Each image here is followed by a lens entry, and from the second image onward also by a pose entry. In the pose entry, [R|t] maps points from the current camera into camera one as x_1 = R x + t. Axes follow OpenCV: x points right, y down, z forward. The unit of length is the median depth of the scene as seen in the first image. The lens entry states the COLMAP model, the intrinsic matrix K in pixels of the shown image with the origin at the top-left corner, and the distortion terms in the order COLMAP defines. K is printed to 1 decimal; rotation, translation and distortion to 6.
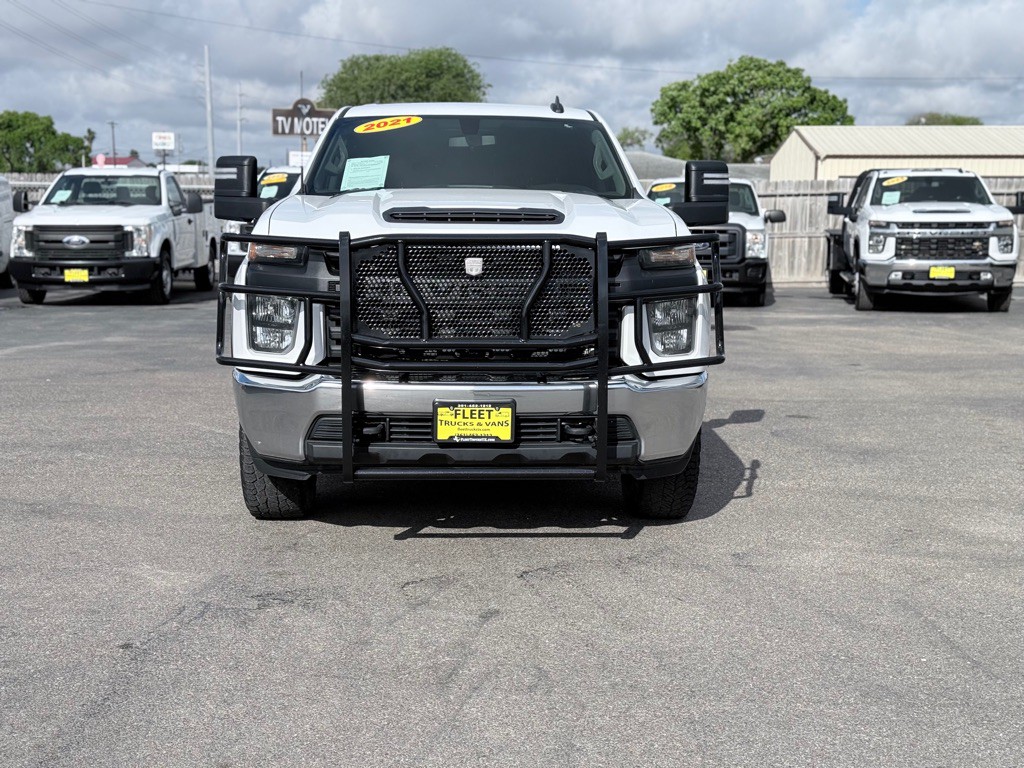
lens RADIAL K [[1440.5, 0, 512.0], [0, 1440.5, 384.0], [0, 0, 1]] dist [0.122950, -0.063438]
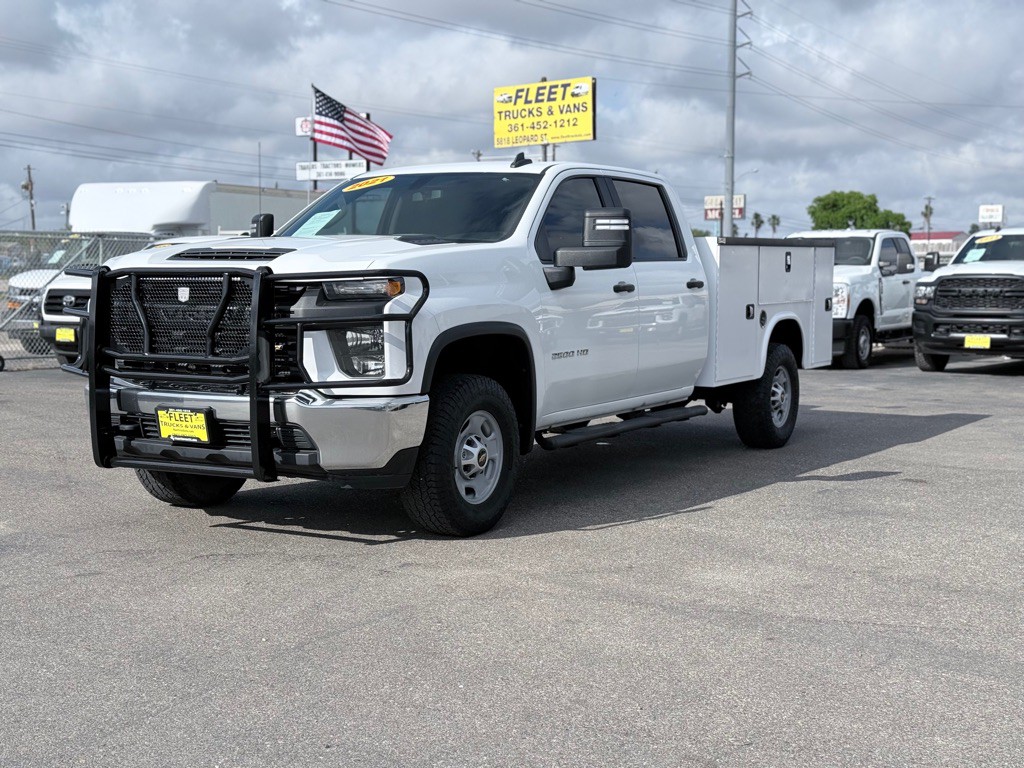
lens RADIAL K [[1440.5, 0, 512.0], [0, 1440.5, 384.0], [0, 0, 1]] dist [0.122950, -0.063438]
pose [[0.839206, 0.038405, -0.542456, 0.748376], [-0.066216, 0.997297, -0.031832, 0.011585], [0.539767, 0.062633, 0.839481, 0.117066]]
